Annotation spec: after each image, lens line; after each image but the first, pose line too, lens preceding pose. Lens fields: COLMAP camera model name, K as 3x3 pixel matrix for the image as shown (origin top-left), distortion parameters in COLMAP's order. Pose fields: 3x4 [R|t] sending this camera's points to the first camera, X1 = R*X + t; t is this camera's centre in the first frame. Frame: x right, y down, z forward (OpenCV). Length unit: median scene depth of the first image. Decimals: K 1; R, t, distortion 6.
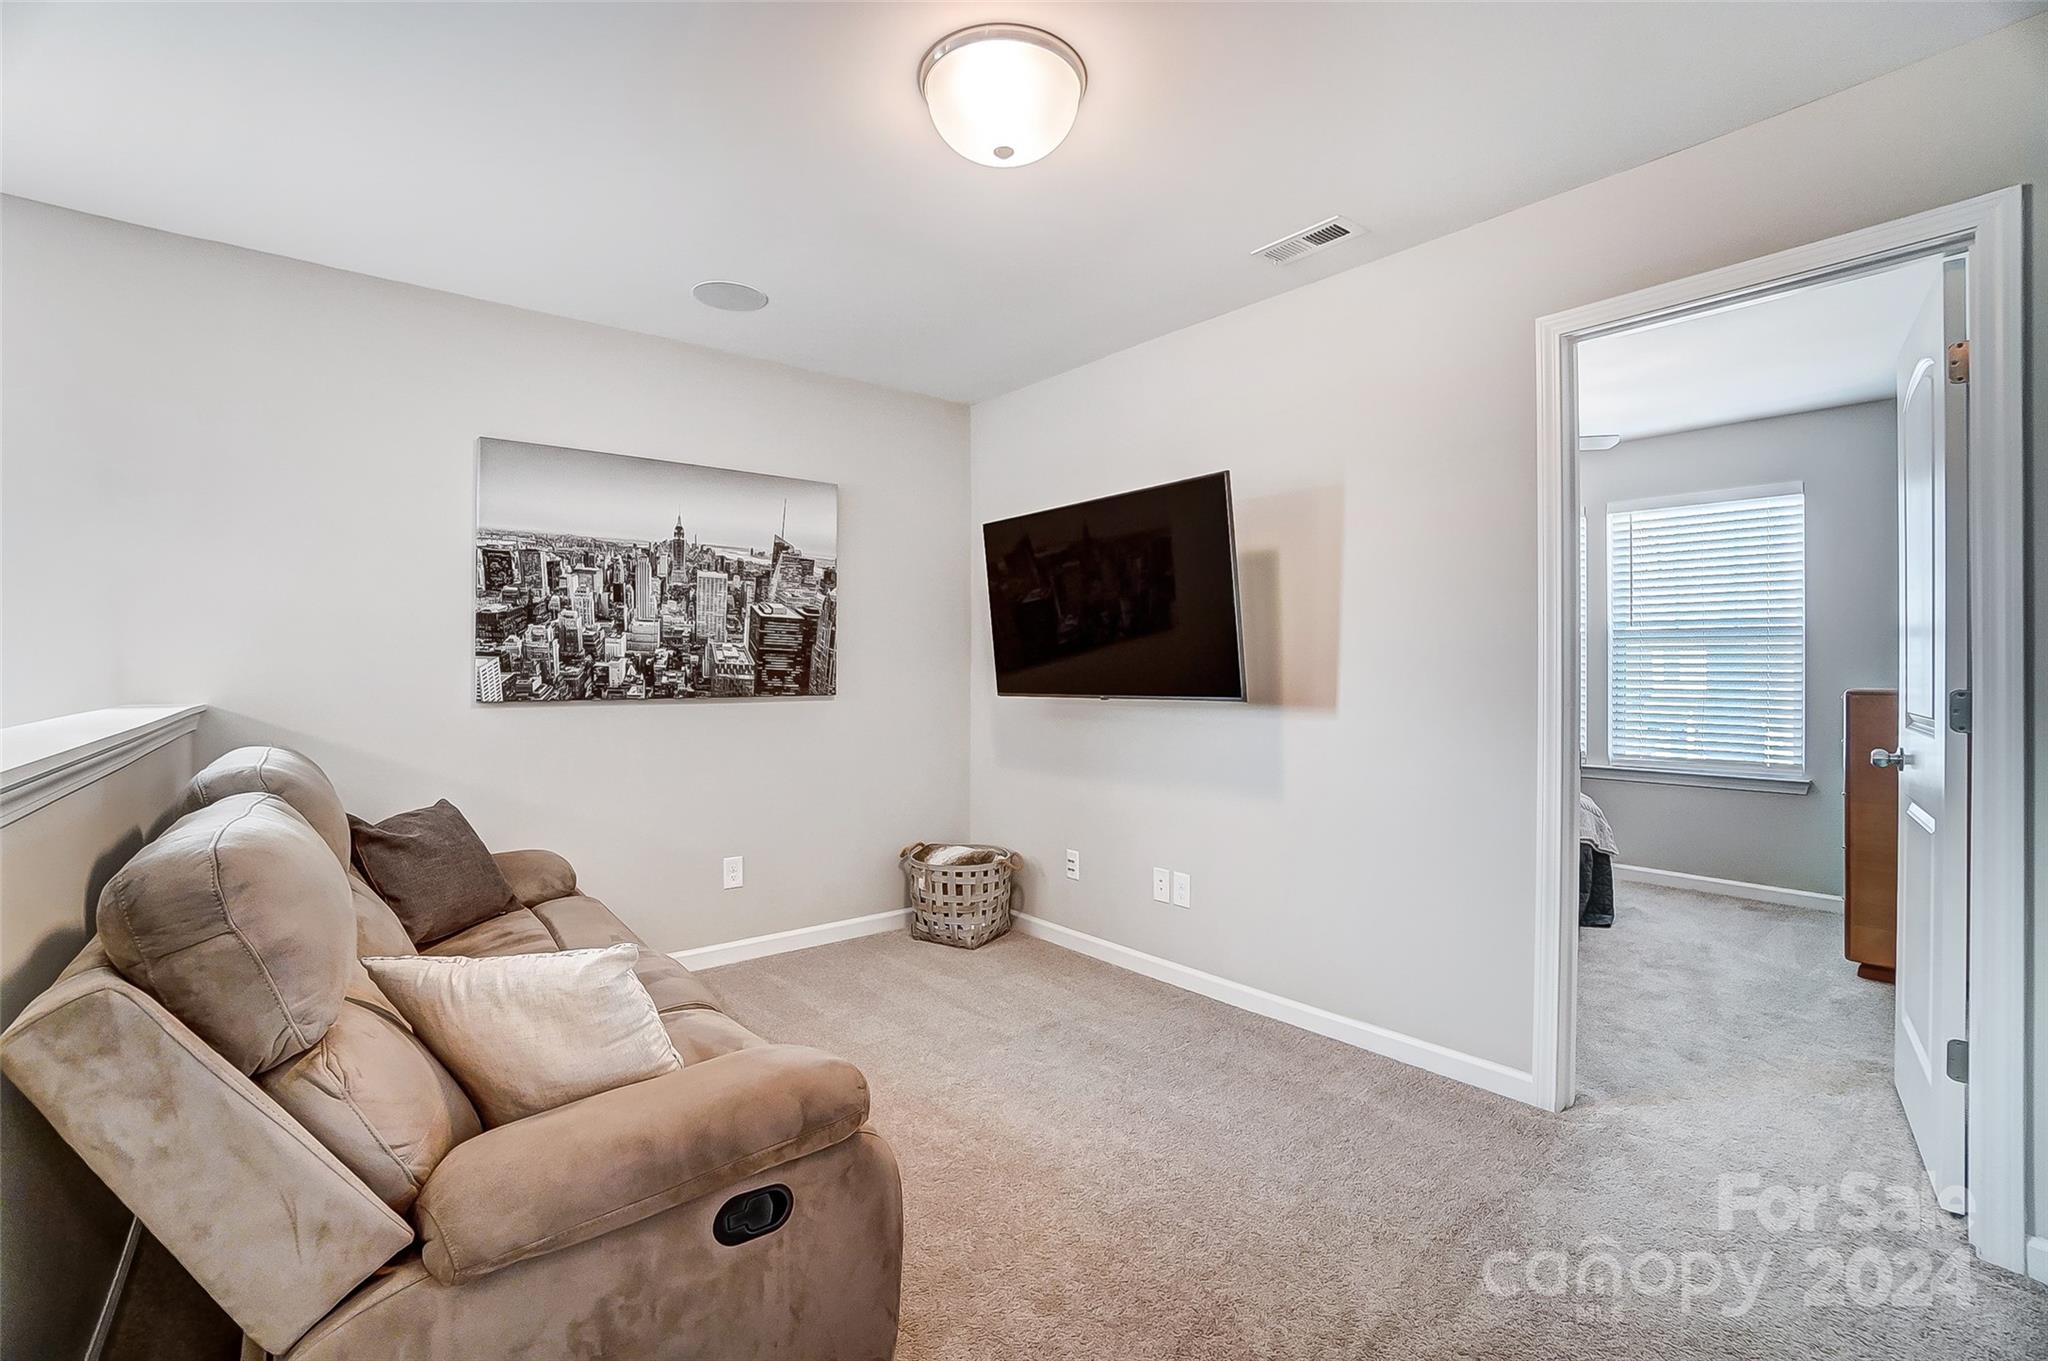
lens RADIAL K [[915.7, 0, 1022.4], [0, 915.7, 670.0], [0, 0, 1]] dist [-0.069287, 0.025339]
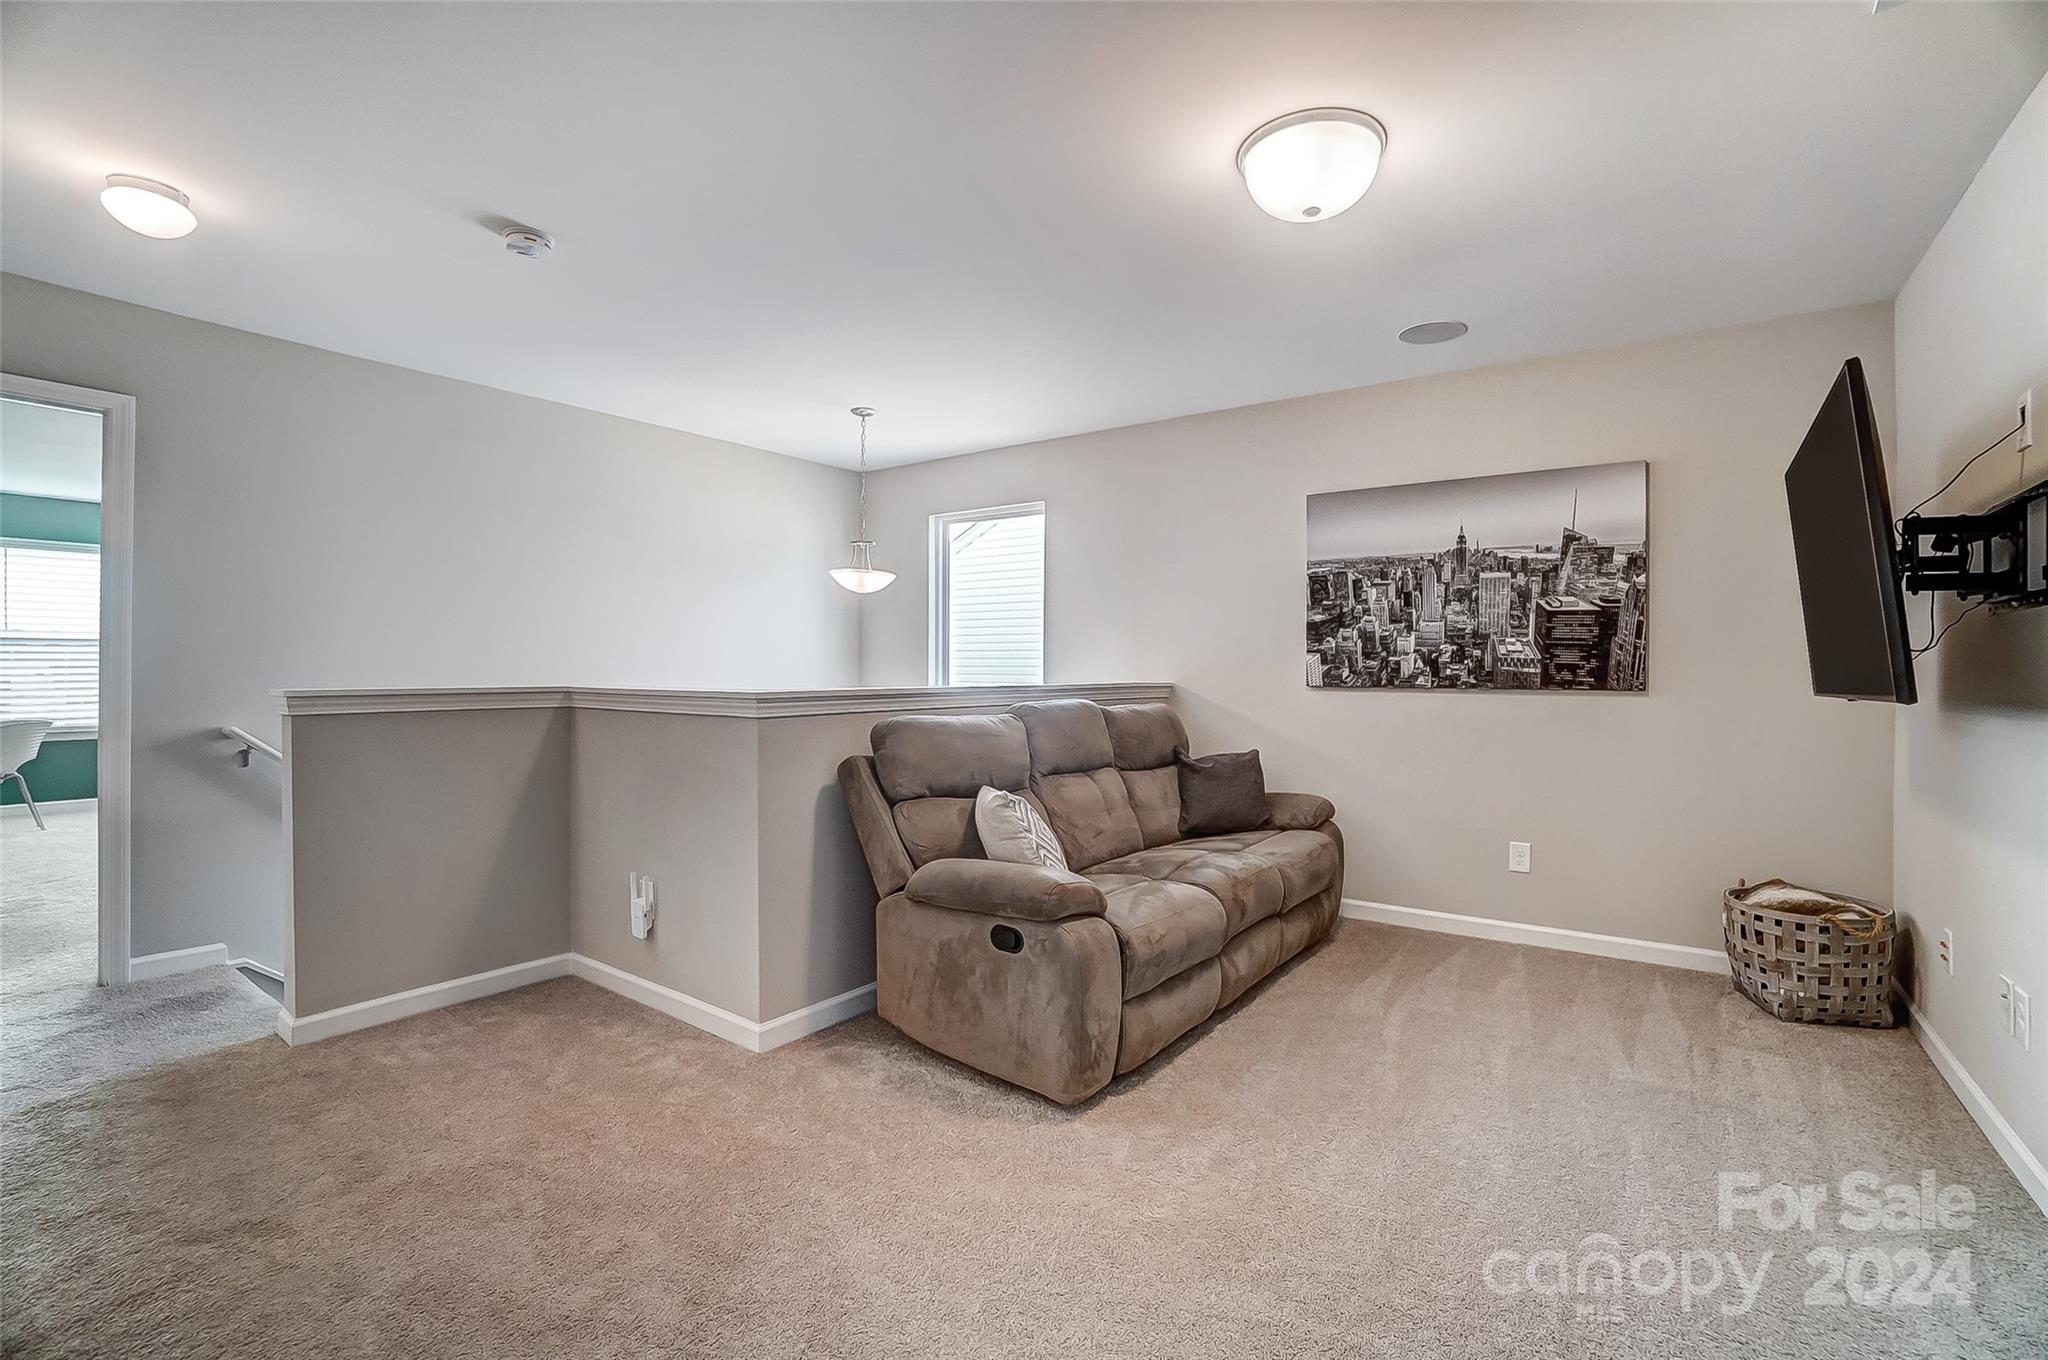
lens RADIAL K [[915.7, 0, 1022.4], [0, 915.7, 669.5], [0, 0, 1]] dist [-0.069287, 0.025339]
pose [[0.234190, -0.002050, -0.972189, 0.575834], [-0.008976, 0.999951, -0.004271, 0.017317], [0.972149, 0.009727, 0.234160, 0.208785]]
